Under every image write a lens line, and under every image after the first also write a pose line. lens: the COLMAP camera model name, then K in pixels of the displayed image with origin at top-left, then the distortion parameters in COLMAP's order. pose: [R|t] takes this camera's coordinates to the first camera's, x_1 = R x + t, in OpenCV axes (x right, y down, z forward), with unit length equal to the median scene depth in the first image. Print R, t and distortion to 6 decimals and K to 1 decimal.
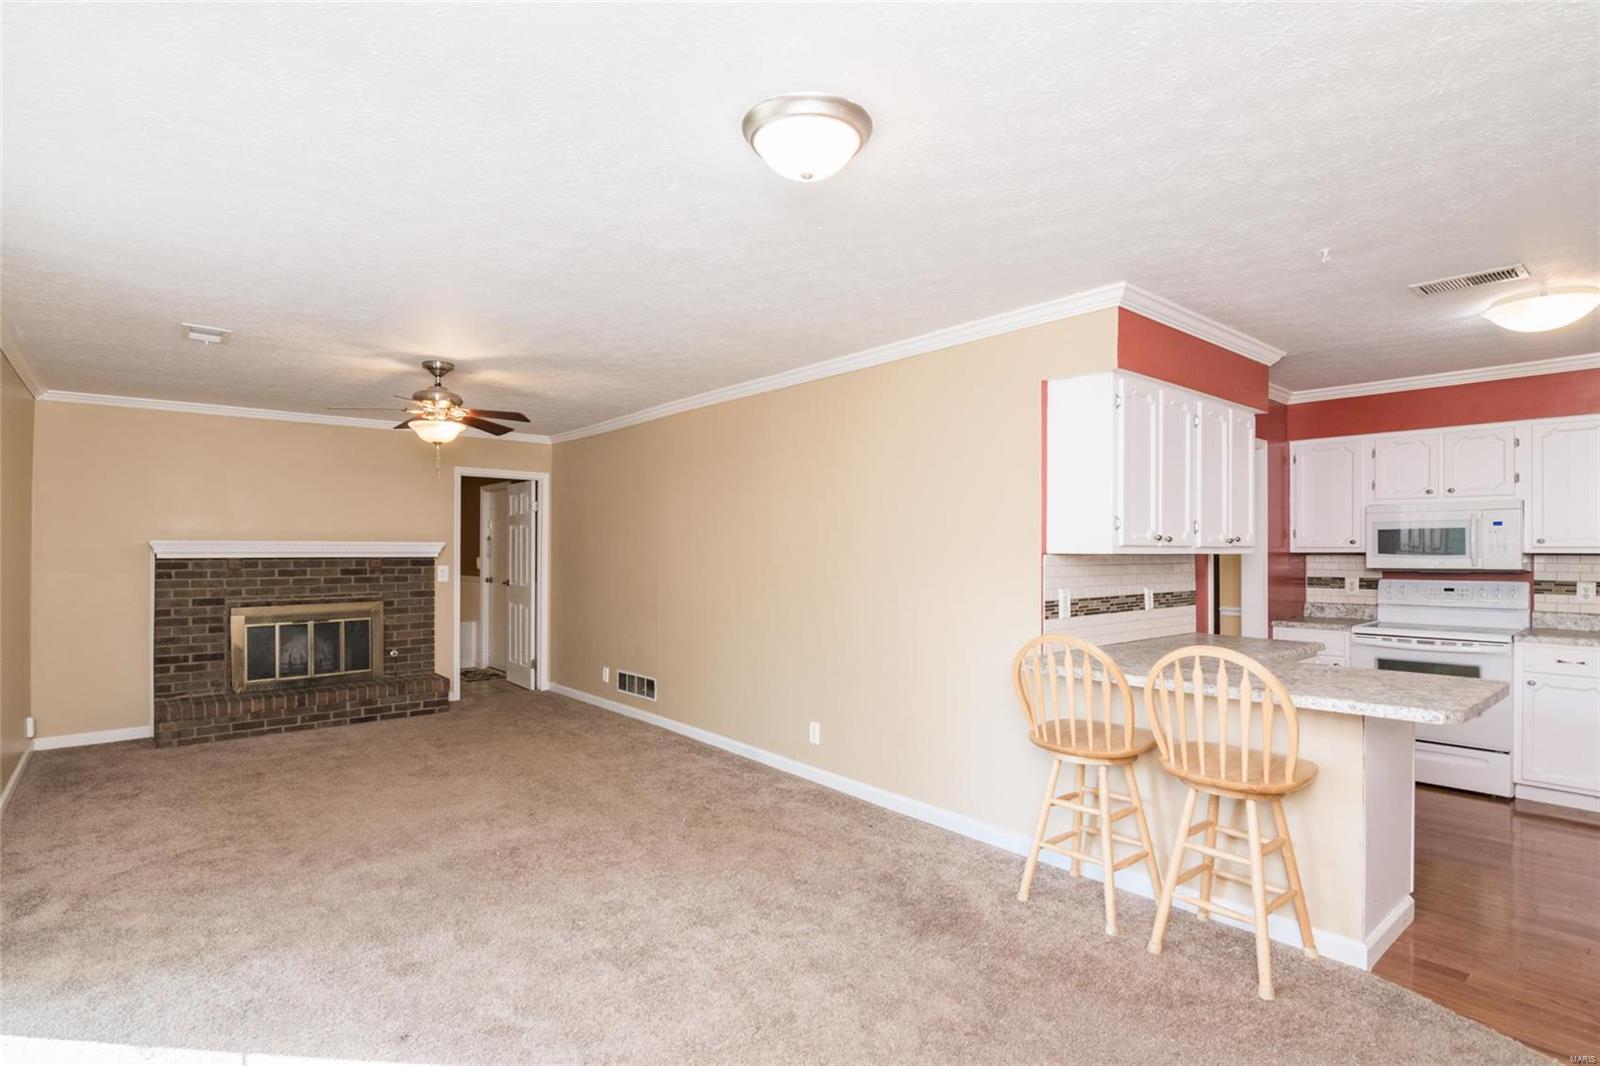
lens RADIAL K [[798.9, 0, 798.3], [0, 798.9, 546.3], [0, 0, 1]] dist [-0.017427, -0.000928]
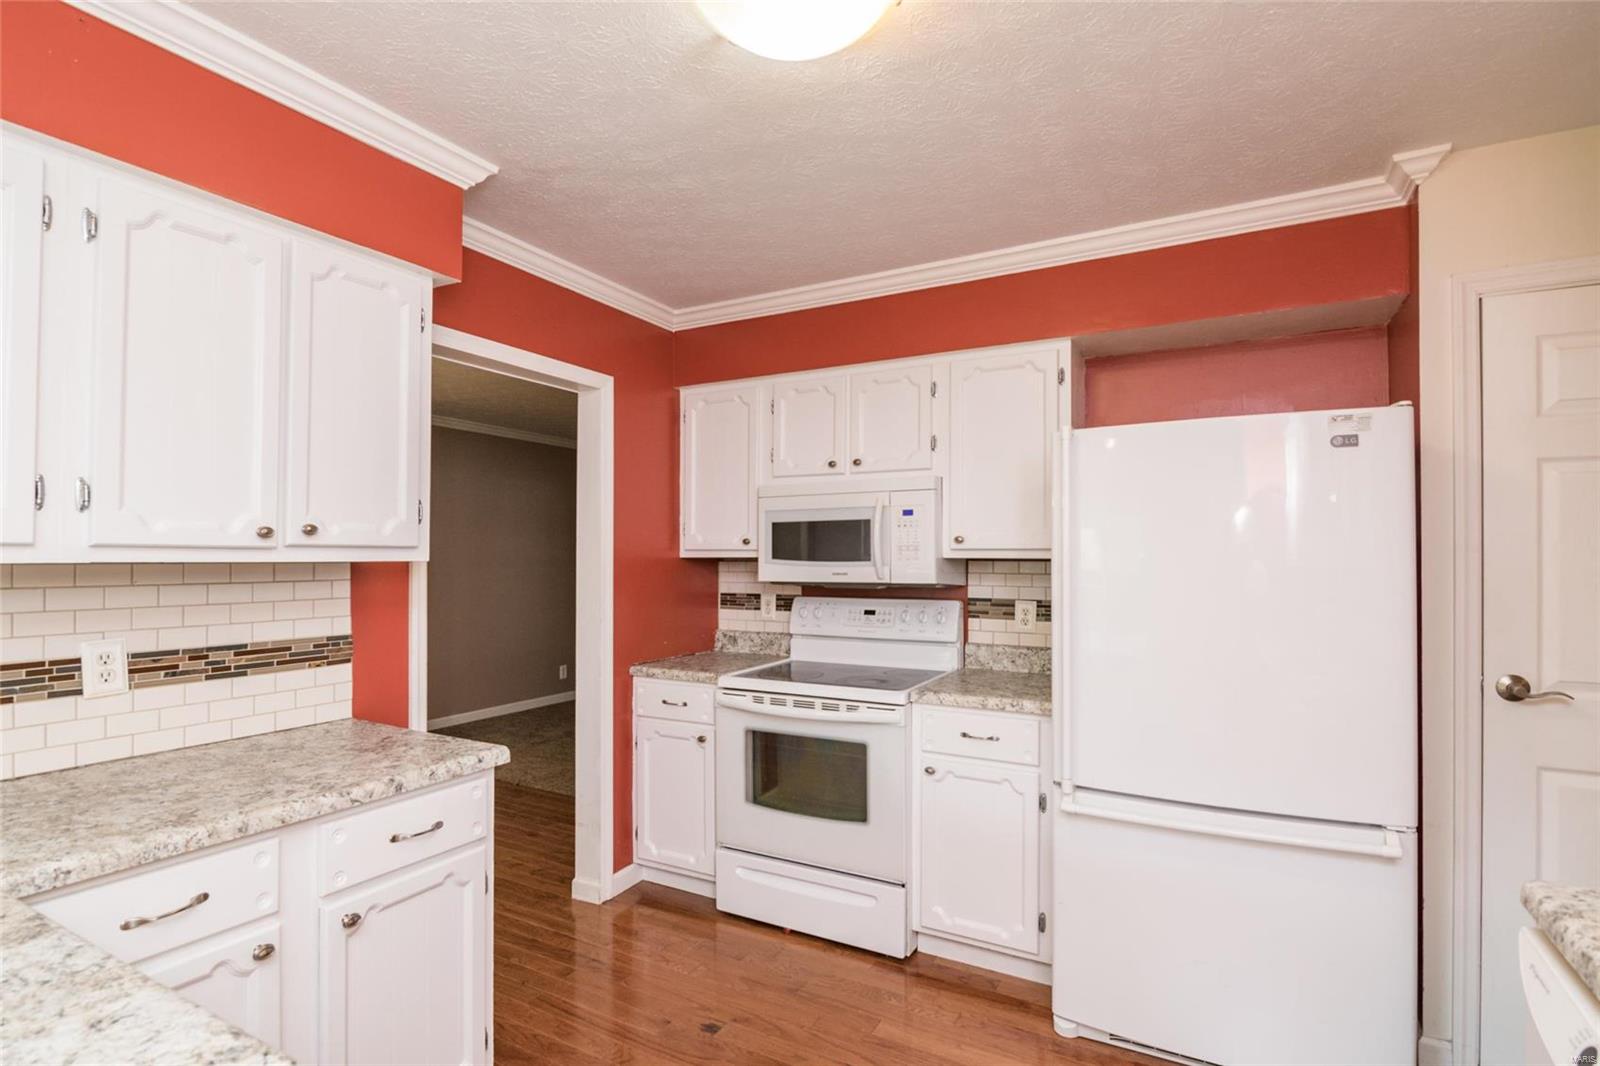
lens RADIAL K [[767.5, 0, 791.0], [0, 767.5, 543.2], [0, 0, 1]] dist [-0.016840, -0.000753]
pose [[0.938692, 0.004435, 0.344728, 0.579843], [-0.001007, 0.999948, -0.010124, 0.002556], [-0.344755, 0.009156, 0.938648, 0.441635]]
